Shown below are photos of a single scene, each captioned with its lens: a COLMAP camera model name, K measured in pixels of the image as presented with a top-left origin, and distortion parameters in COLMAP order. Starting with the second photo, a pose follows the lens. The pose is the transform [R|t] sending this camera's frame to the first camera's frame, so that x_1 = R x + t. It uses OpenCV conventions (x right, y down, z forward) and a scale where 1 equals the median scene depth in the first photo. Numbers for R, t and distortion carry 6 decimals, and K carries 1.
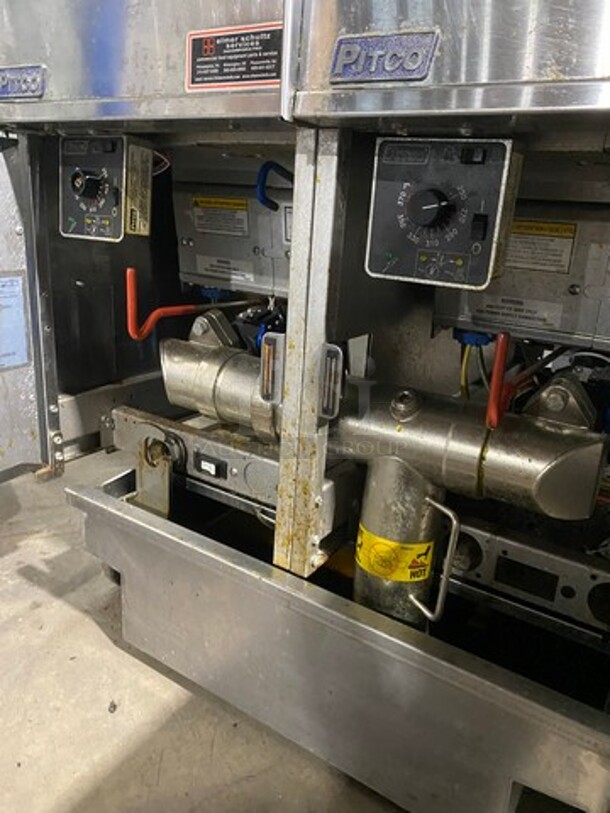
lens RADIAL K [[617.7, 0, 305.0], [0, 617.7, 406.5], [0, 0, 1]] dist [0.014391, 0.001513]
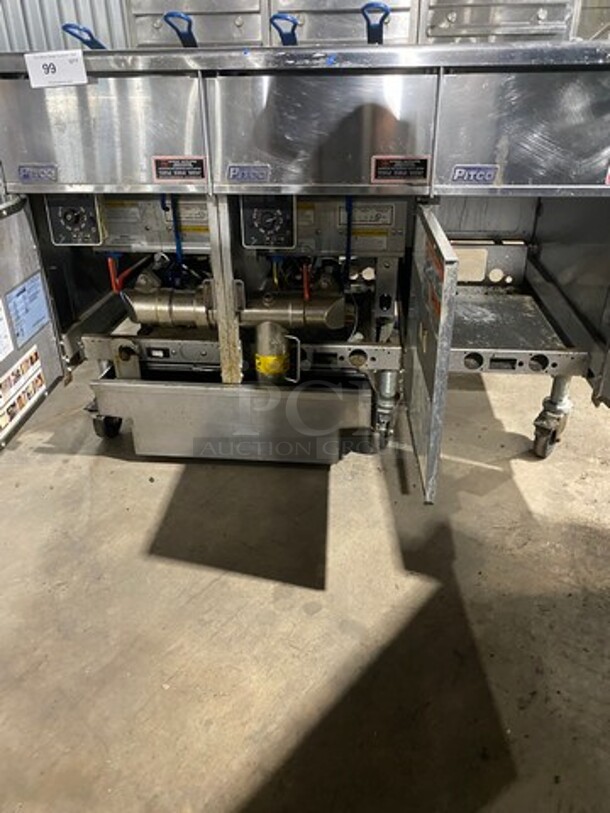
lens RADIAL K [[617.7, 0, 305.0], [0, 617.7, 406.5], [0, 0, 1]] dist [0.014391, 0.001513]
pose [[0.884535, -0.282695, 0.371055, -0.637429], [0.204580, 0.949960, 0.236059, -0.126058], [-0.419220, -0.132892, 0.898106, -1.117432]]
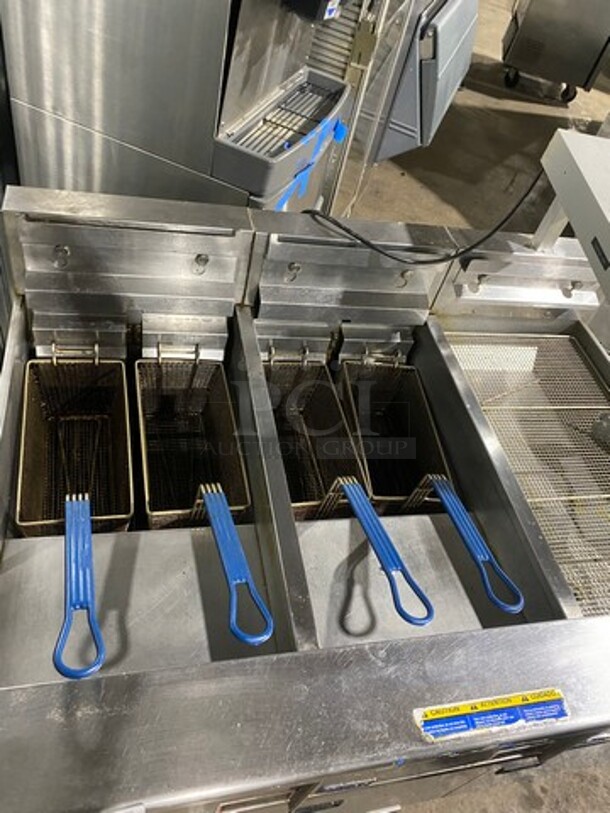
lens RADIAL K [[617.7, 0, 305.0], [0, 617.7, 406.5], [0, 0, 1]] dist [0.014391, 0.001513]
pose [[0.704630, -0.457117, 0.542715, -0.348383], [0.045887, 0.792600, 0.608012, -1.892529], [-0.708089, -0.403520, 0.579466, 0.288297]]
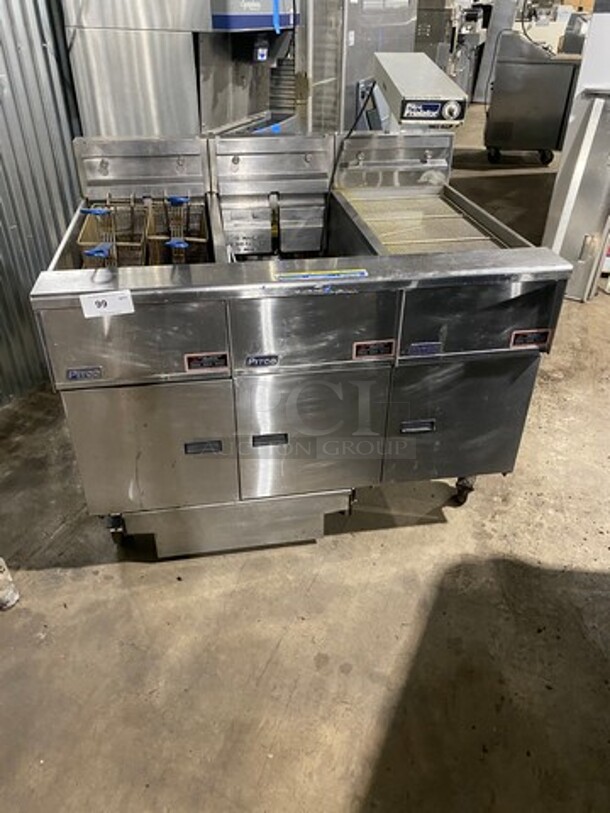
lens RADIAL K [[617.7, 0, 305.0], [0, 617.7, 406.5], [0, 0, 1]] dist [0.014391, 0.001513]
pose [[0.730444, -0.422481, 0.536621, -1.135133], [0.243161, 0.895100, 0.373723, -1.065980], [-0.638220, -0.142498, 0.756551, -1.236002]]
